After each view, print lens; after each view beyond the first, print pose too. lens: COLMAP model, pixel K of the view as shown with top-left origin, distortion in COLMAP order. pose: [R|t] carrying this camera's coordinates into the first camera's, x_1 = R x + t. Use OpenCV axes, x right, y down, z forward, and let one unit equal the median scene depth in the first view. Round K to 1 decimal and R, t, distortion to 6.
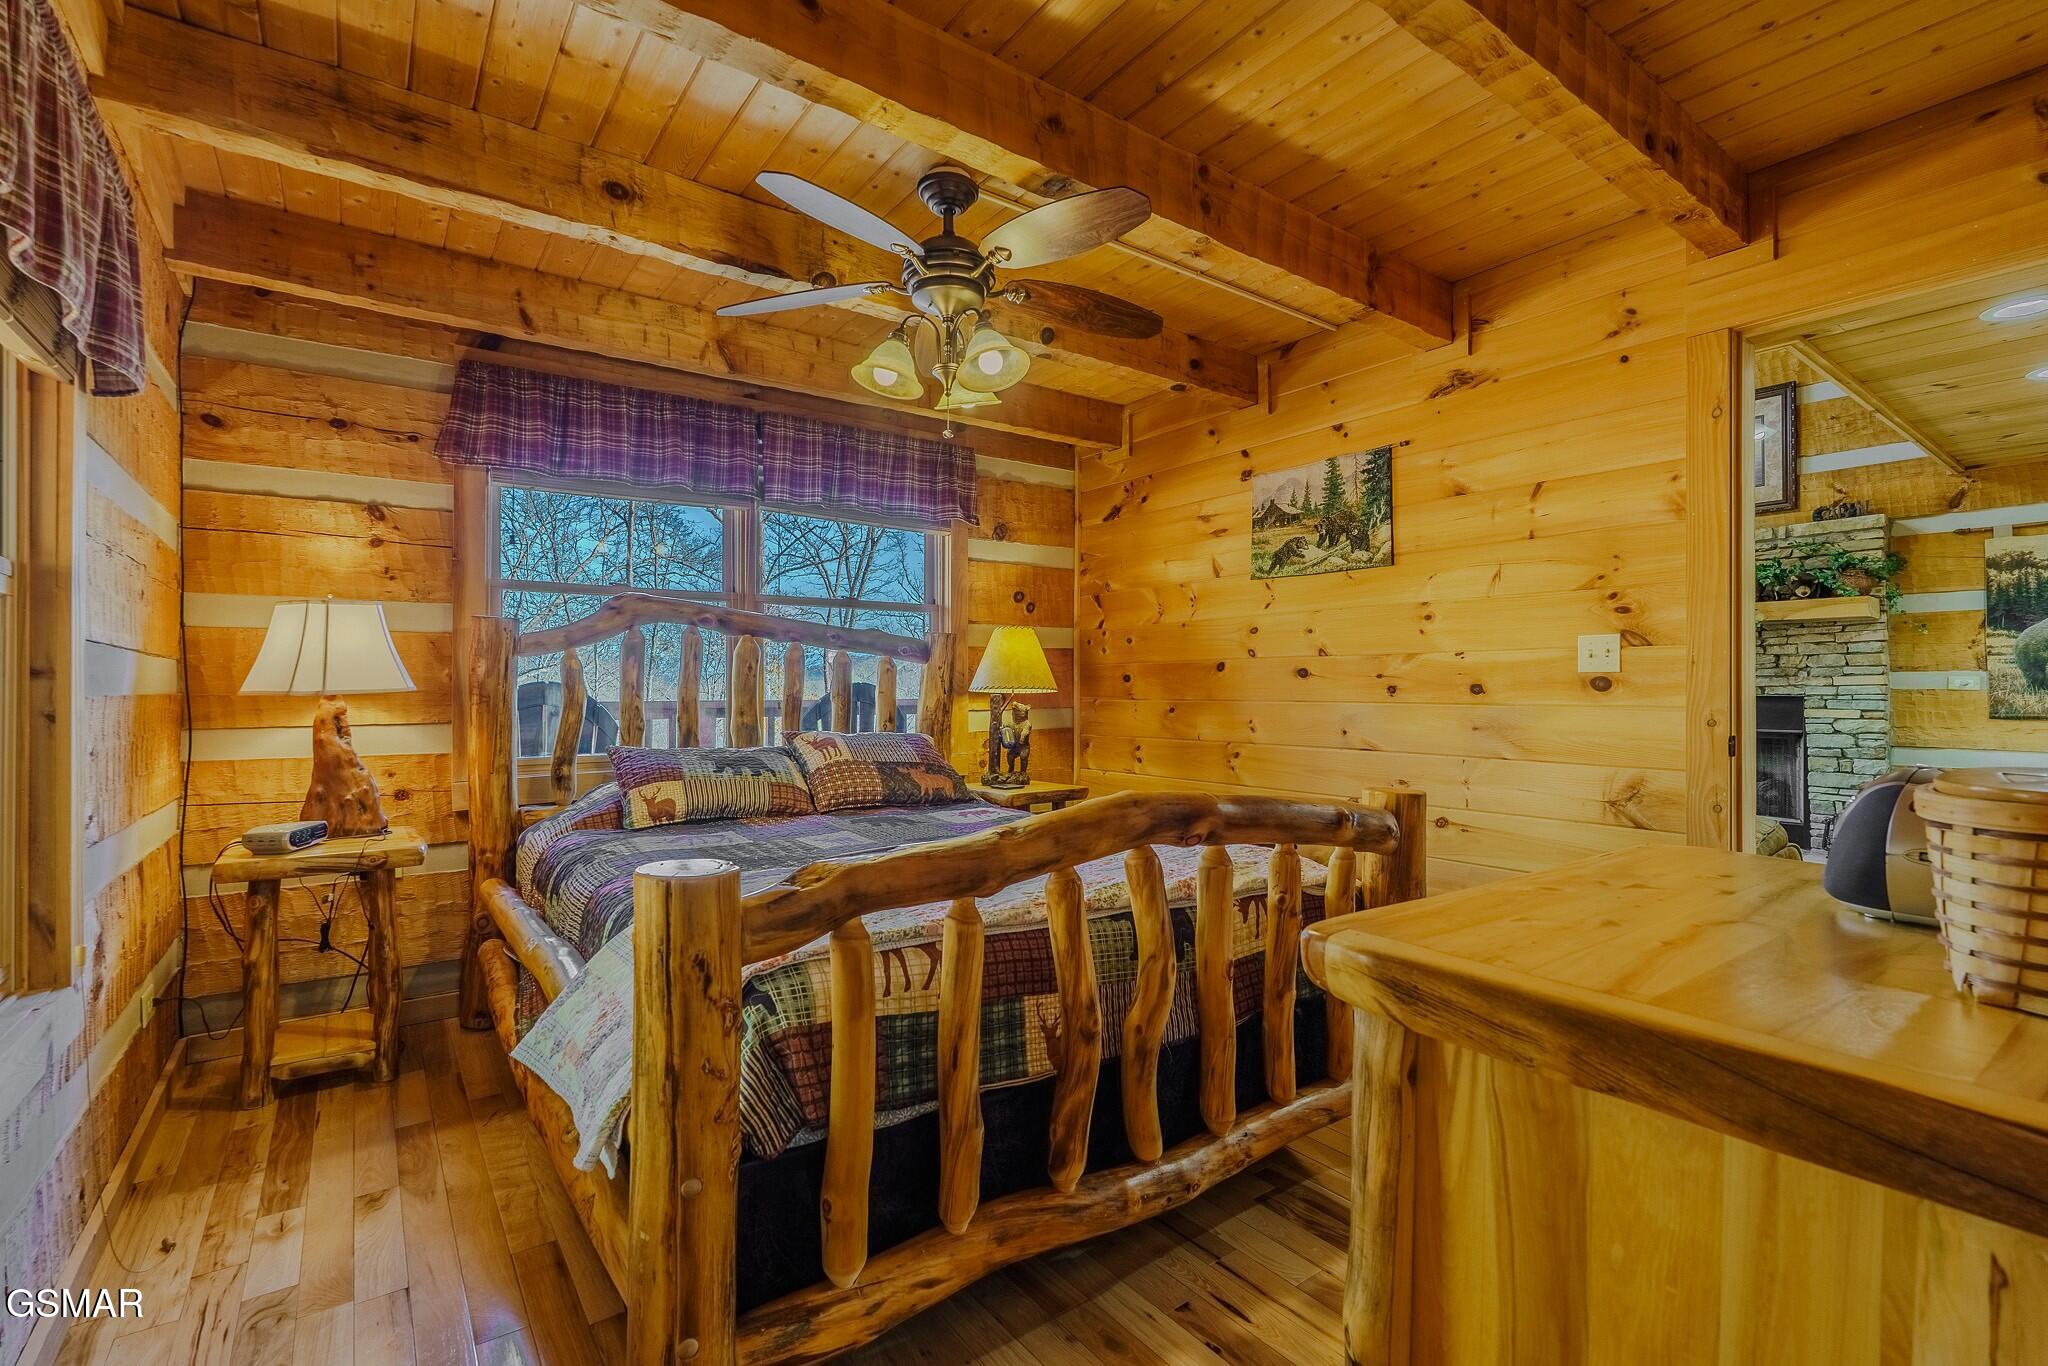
lens RADIAL K [[894.7, 0, 1029.1], [0, 894.7, 682.4], [0, 0, 1]] dist [-0.008229, -0.000364]
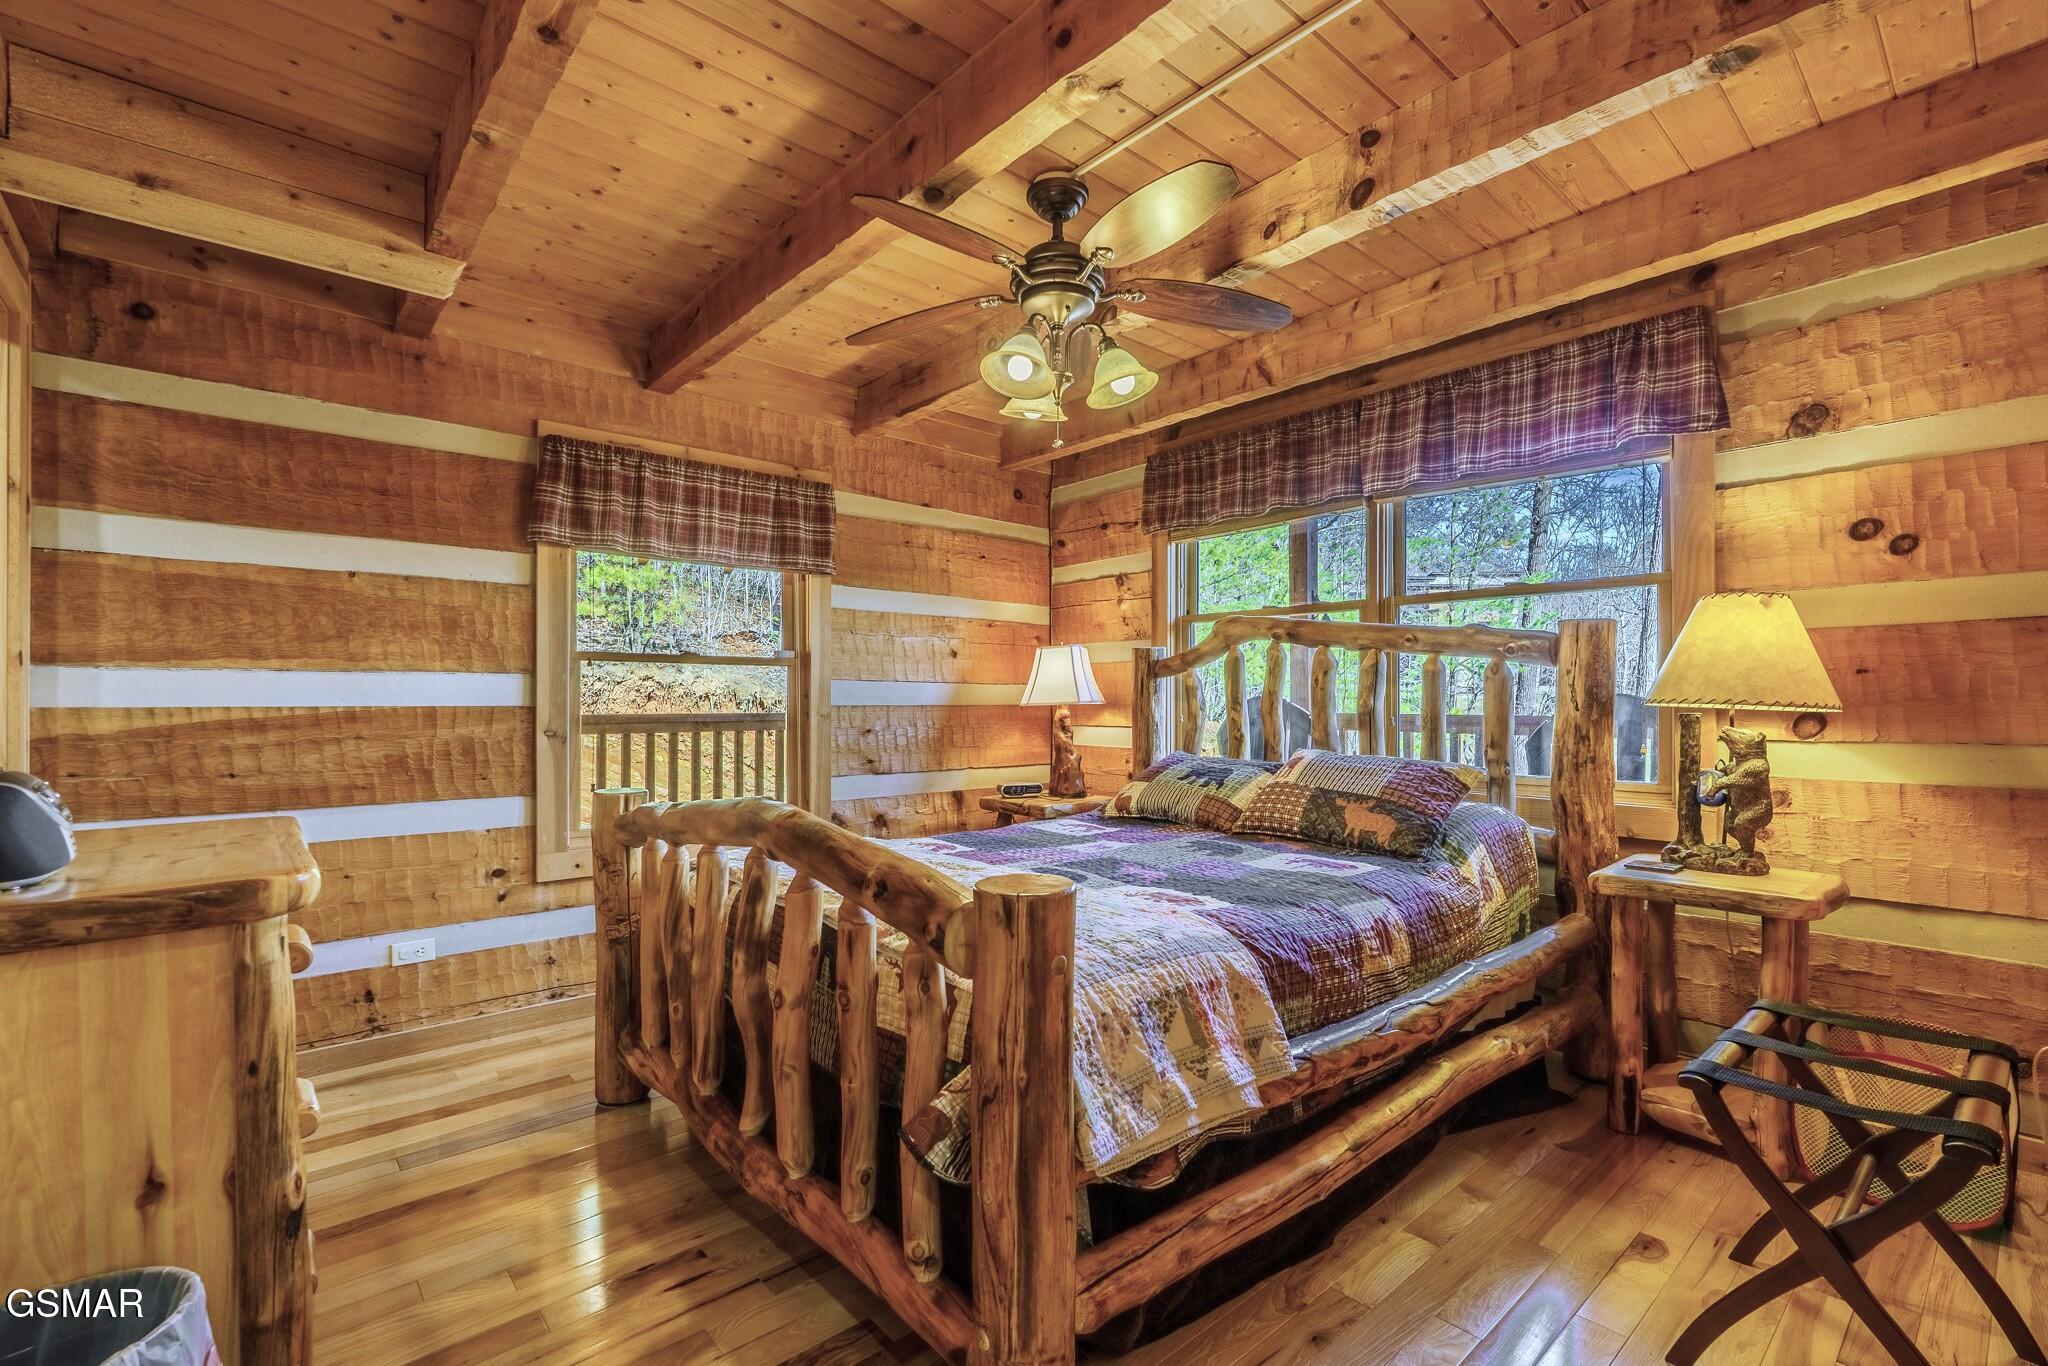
lens RADIAL K [[901.7, 0, 1034.7], [0, 901.7, 684.4], [0, 0, 1]] dist [-0.001398, 0.000664]
pose [[0.082234, -0.015571, -0.996491, 0.615596], [0.002875, 0.999877, -0.015387, 0.001972], [0.996609, -0.001600, 0.082269, 0.623414]]
